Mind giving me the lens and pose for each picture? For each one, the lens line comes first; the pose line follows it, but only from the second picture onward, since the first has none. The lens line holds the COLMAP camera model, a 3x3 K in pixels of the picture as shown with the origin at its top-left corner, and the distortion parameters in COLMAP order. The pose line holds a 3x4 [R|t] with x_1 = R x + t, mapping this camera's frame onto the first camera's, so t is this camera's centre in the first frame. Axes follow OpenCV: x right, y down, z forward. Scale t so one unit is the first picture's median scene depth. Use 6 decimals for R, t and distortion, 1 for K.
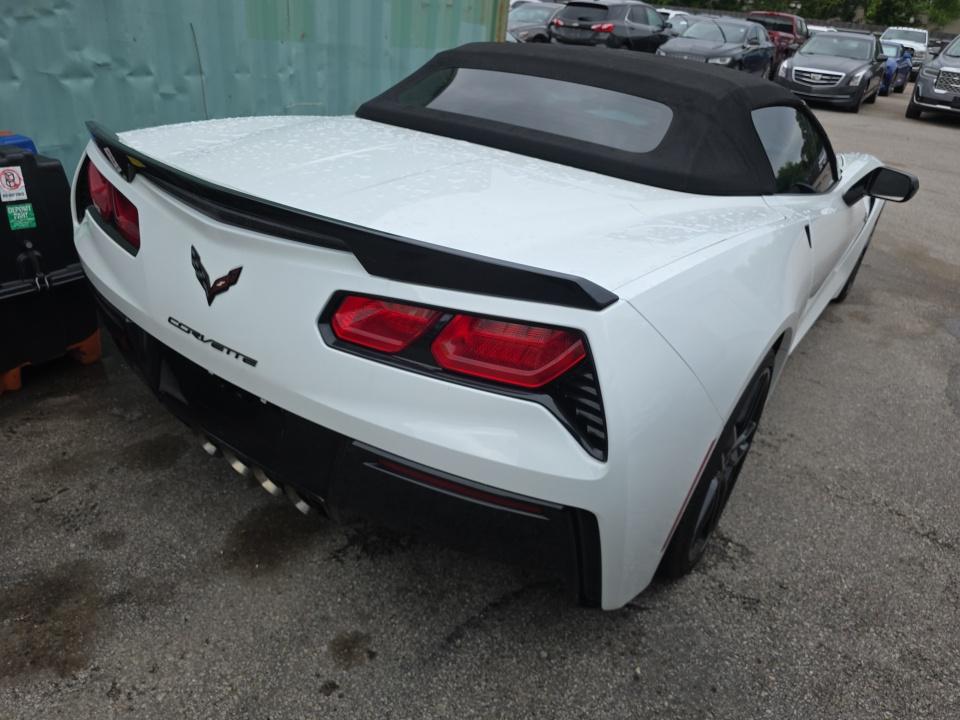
lens RADIAL K [[652.8, 0, 481.4], [0, 652.8, 366.2], [0, 0, 1]] dist [0.034918, -0.036388]
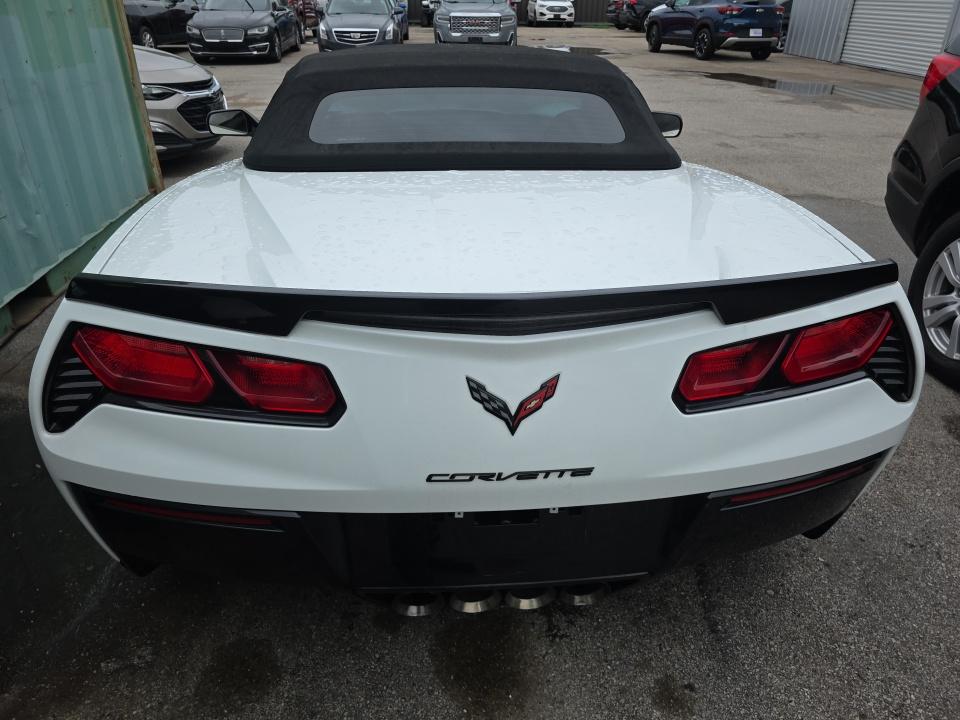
lens RADIAL K [[652.8, 0, 485.8], [0, 652.8, 365.0], [0, 0, 1]] dist [0.034918, -0.036388]
pose [[0.767620, -0.383048, 0.513842, -0.685770], [0.361462, 0.920814, 0.146447, -0.253405], [-0.529249, 0.073318, 0.845292, 0.265775]]
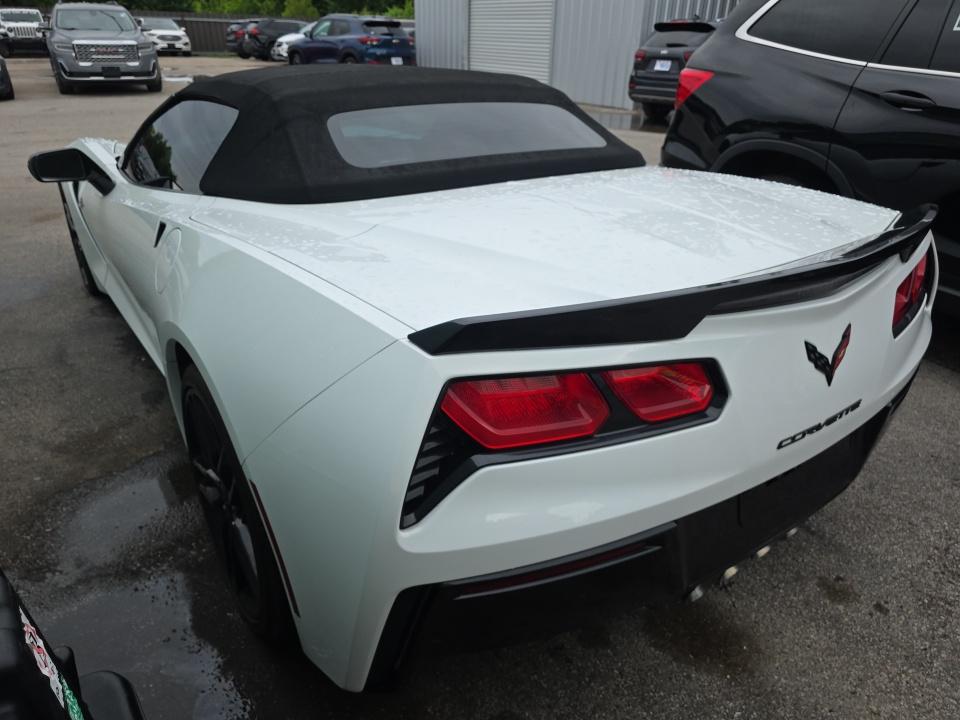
lens RADIAL K [[652.8, 0, 489.6], [0, 652.8, 353.2], [0, 0, 1]] dist [0.034918, -0.036388]
pose [[0.338467, -0.482224, 0.808023, -1.079913], [0.462662, 0.833023, 0.303343, -0.524988], [-0.819380, 0.271169, 0.505057, 0.756183]]
